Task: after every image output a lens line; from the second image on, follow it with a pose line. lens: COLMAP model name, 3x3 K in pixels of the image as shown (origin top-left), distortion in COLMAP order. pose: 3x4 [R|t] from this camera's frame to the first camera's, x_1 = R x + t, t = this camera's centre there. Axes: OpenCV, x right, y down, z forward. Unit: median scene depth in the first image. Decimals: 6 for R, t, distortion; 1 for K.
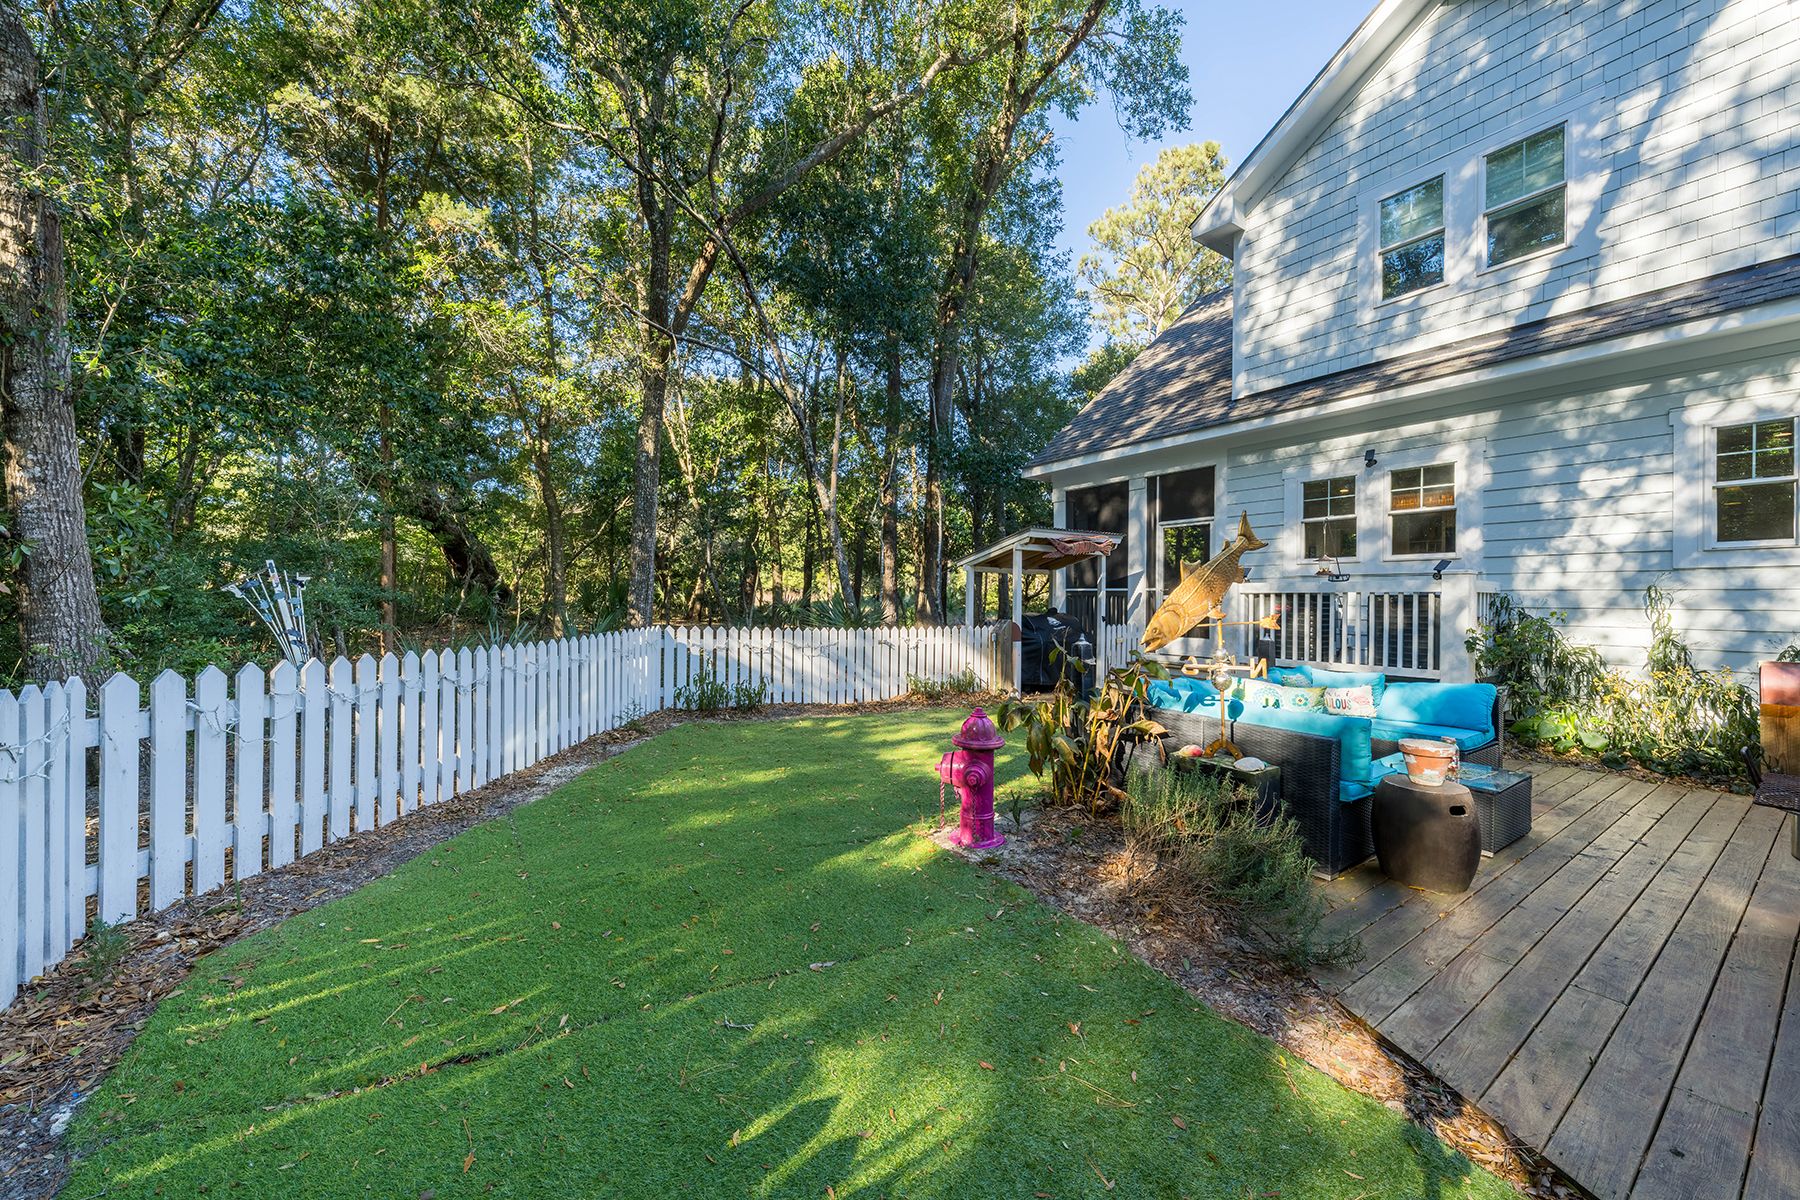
lens RADIAL K [[671.1, 0, 910.6], [0, 671.1, 598.9], [0, 0, 1]] dist [0.002879, 0.000212]
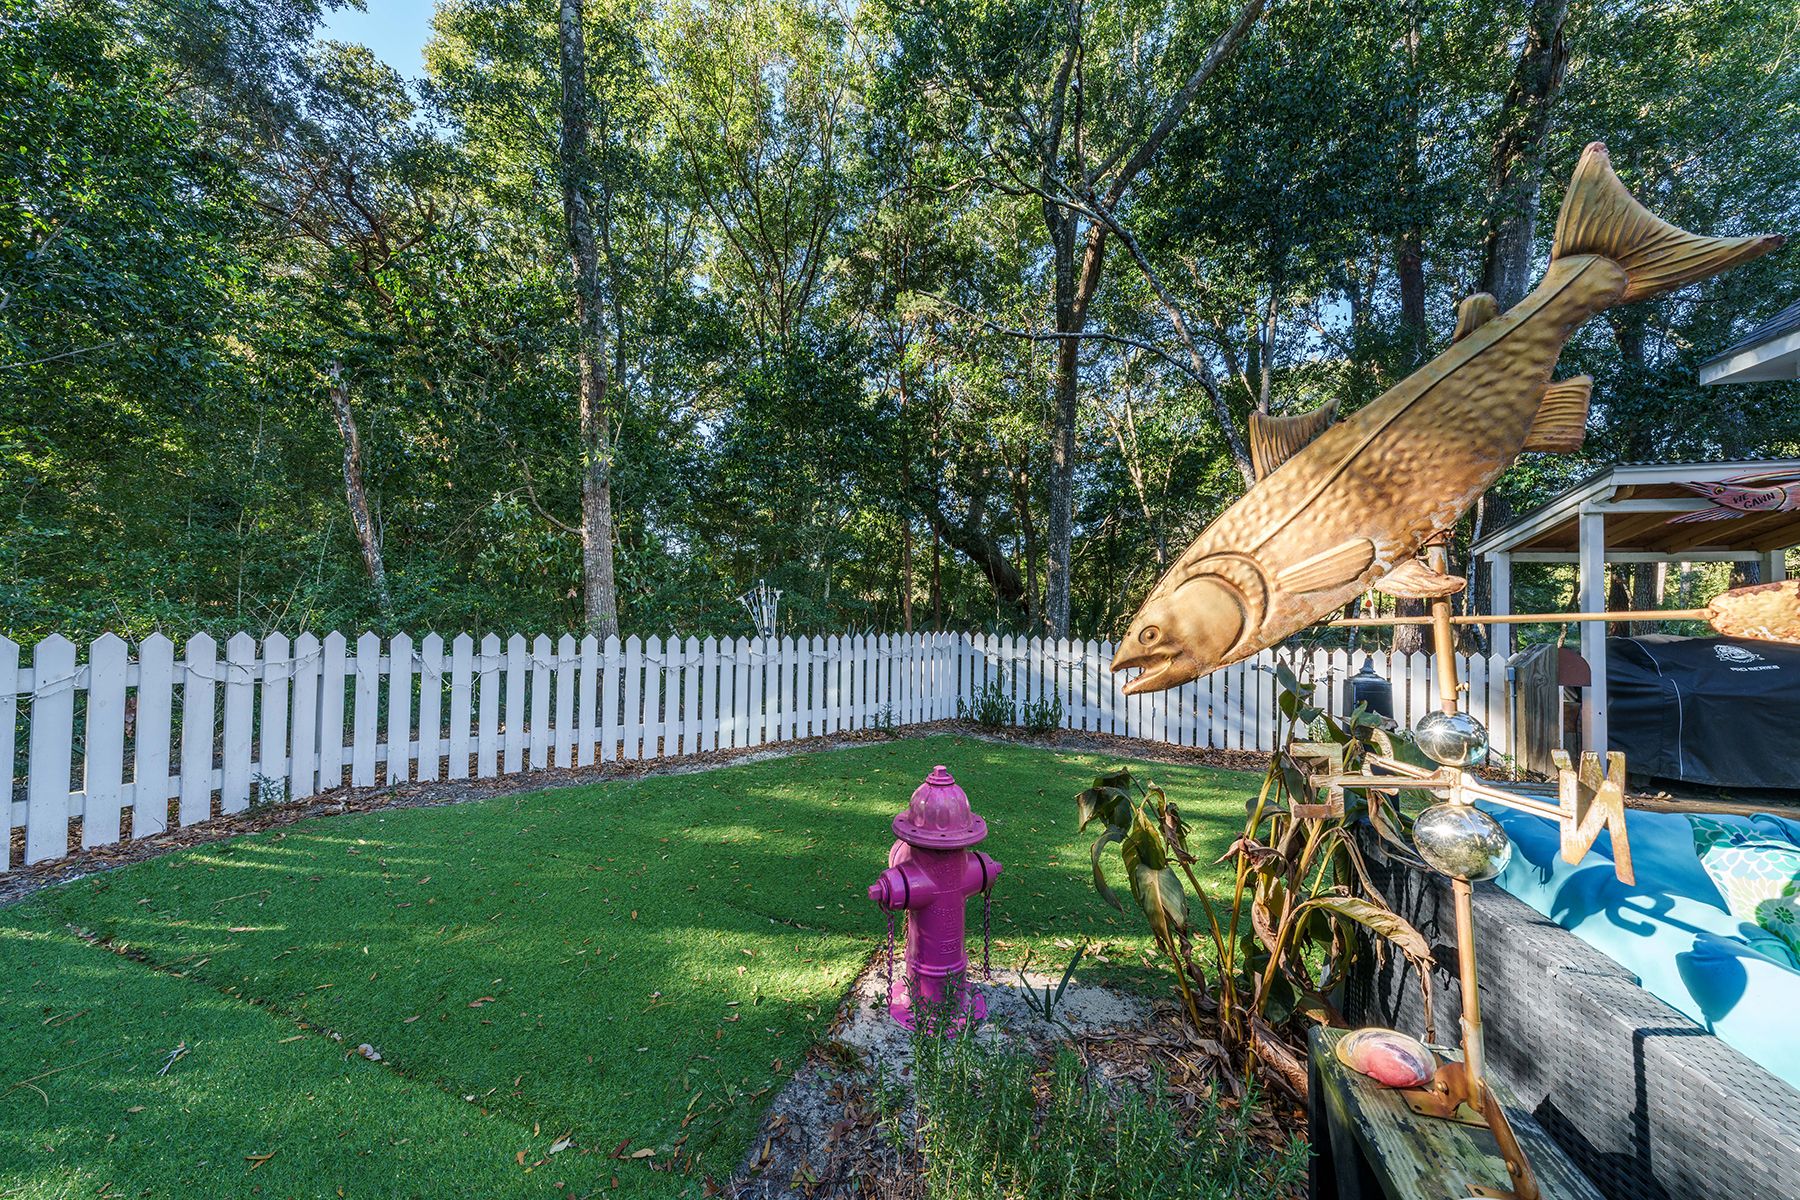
lens RADIAL K [[623.9, 0, 910.7], [0, 623.9, 600.4], [0, 0, 1]] dist [-0.000553, -0.000123]
pose [[0.623680, -0.015038, -0.781535, 0.270947], [-0.012595, 0.999492, -0.029283, 0.021130], [0.781579, 0.028107, 0.623173, 0.356593]]
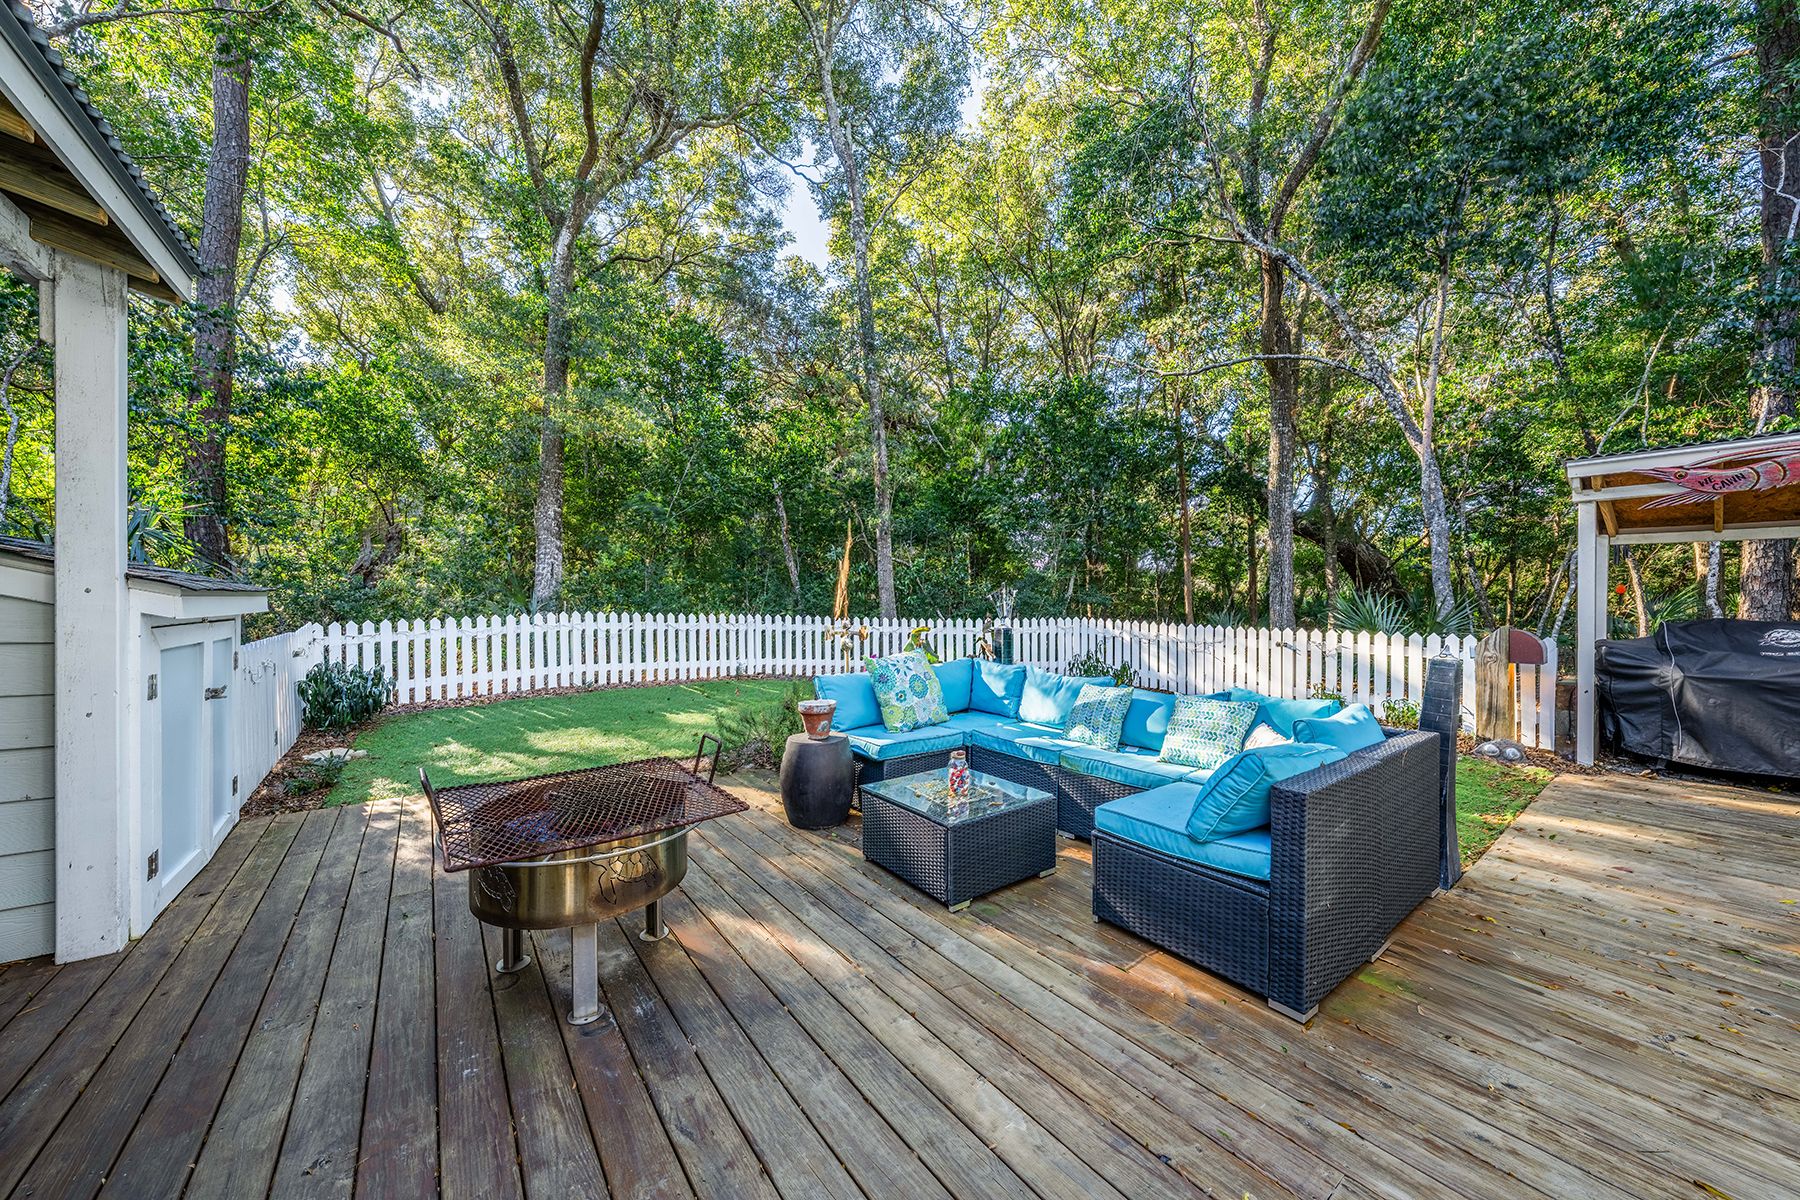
lens RADIAL K [[623.9, 0, 893.0], [0, 623.9, 605.5], [0, 0, 1]] dist [-0.000553, -0.000123]
pose [[0.052636, -0.008432, -0.998578, 0.806465], [-0.005726, 0.999945, -0.008745, 0.027979], [0.998597, 0.006178, 0.052585, 0.492739]]
